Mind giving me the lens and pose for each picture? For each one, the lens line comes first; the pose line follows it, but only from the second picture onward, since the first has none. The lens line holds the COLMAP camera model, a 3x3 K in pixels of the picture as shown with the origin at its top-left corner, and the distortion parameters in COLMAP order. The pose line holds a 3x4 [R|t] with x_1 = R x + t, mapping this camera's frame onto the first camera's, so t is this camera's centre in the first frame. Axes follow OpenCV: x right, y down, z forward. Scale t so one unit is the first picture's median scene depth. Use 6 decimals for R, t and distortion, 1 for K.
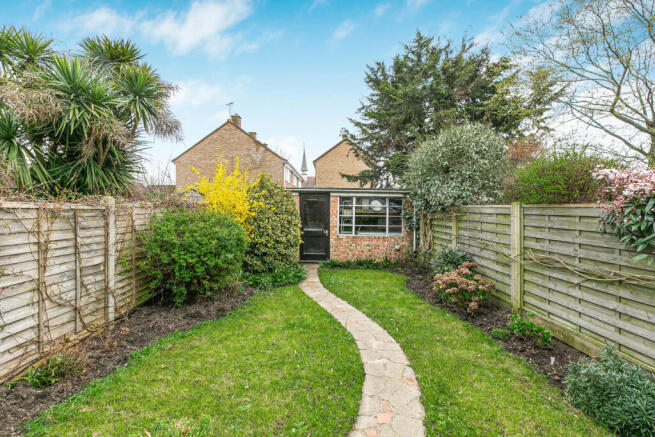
lens RADIAL K [[292.4, 0, 326.2], [0, 292.4, 208.8], [0, 0, 1]] dist [0.001023, -0.000028]
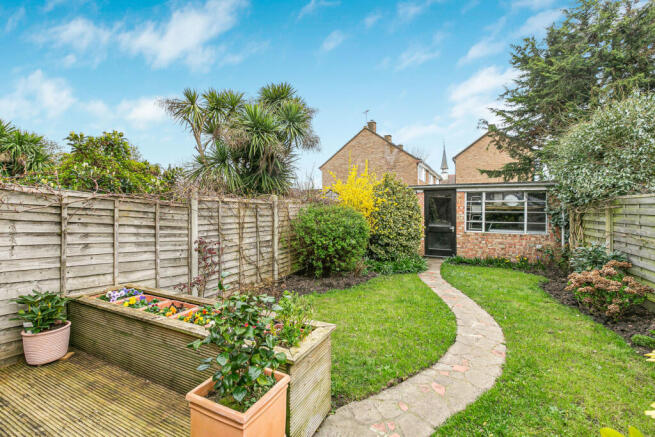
lens RADIAL K [[292.4, 0, 326.2], [0, 292.4, 208.8], [0, 0, 1]] dist [0.001023, -0.000028]
pose [[0.891905, -0.007628, -0.452158, 0.091540], [0.005473, 0.999967, -0.006073, 0.023104], [0.452189, 0.002941, 0.891917, -0.114143]]
